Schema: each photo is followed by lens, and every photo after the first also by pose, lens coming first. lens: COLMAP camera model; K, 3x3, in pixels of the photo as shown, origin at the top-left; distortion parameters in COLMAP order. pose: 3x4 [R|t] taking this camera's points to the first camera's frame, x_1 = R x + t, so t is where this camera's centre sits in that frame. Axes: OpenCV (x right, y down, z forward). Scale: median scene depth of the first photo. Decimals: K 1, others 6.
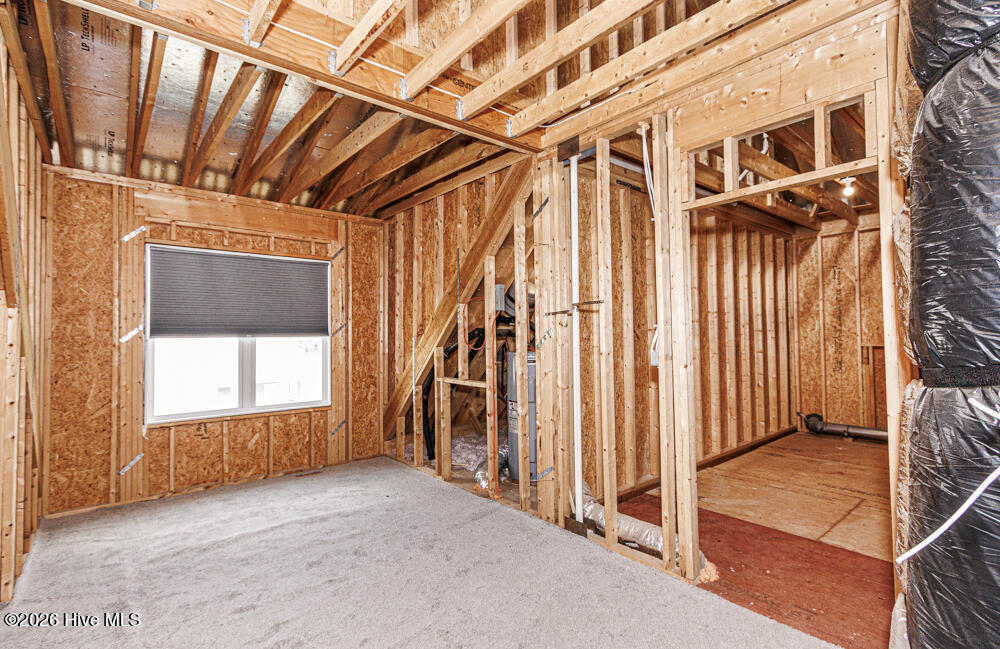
lens RADIAL K [[466.1, 0, 491.8], [0, 466.1, 325.1], [0, 0, 1]] dist [0.009885, -0.004543]
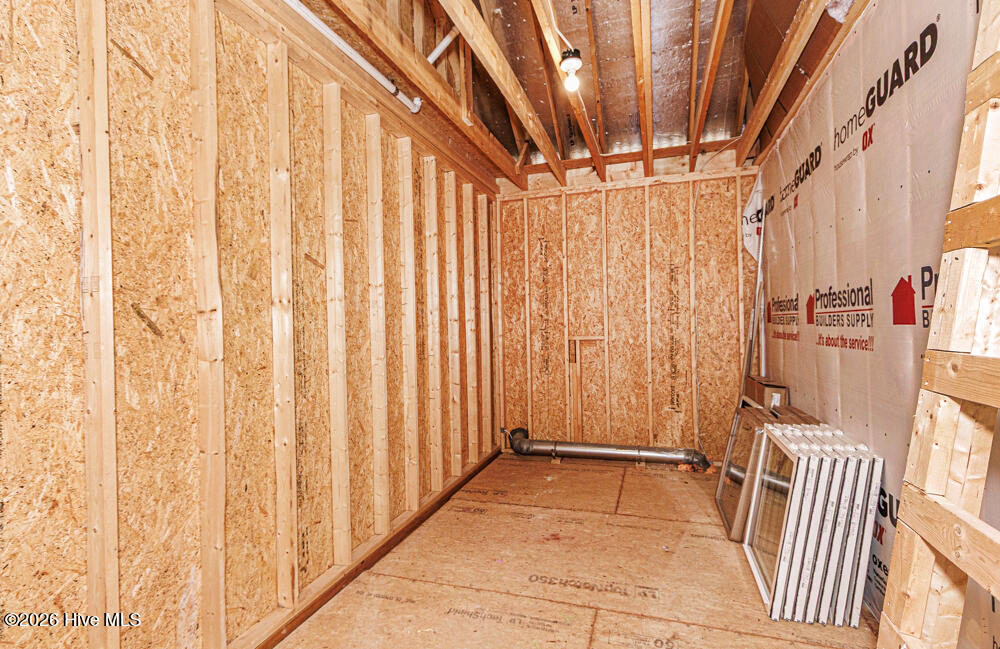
lens RADIAL K [[466.1, 0, 491.8], [0, 466.1, 325.1], [0, 0, 1]] dist [0.009885, -0.004543]
pose [[0.849488, -0.003318, 0.527598, 0.252399], [-0.002112, 0.999951, 0.009689, 0.012206], [-0.527604, -0.009345, 0.849439, 0.383622]]
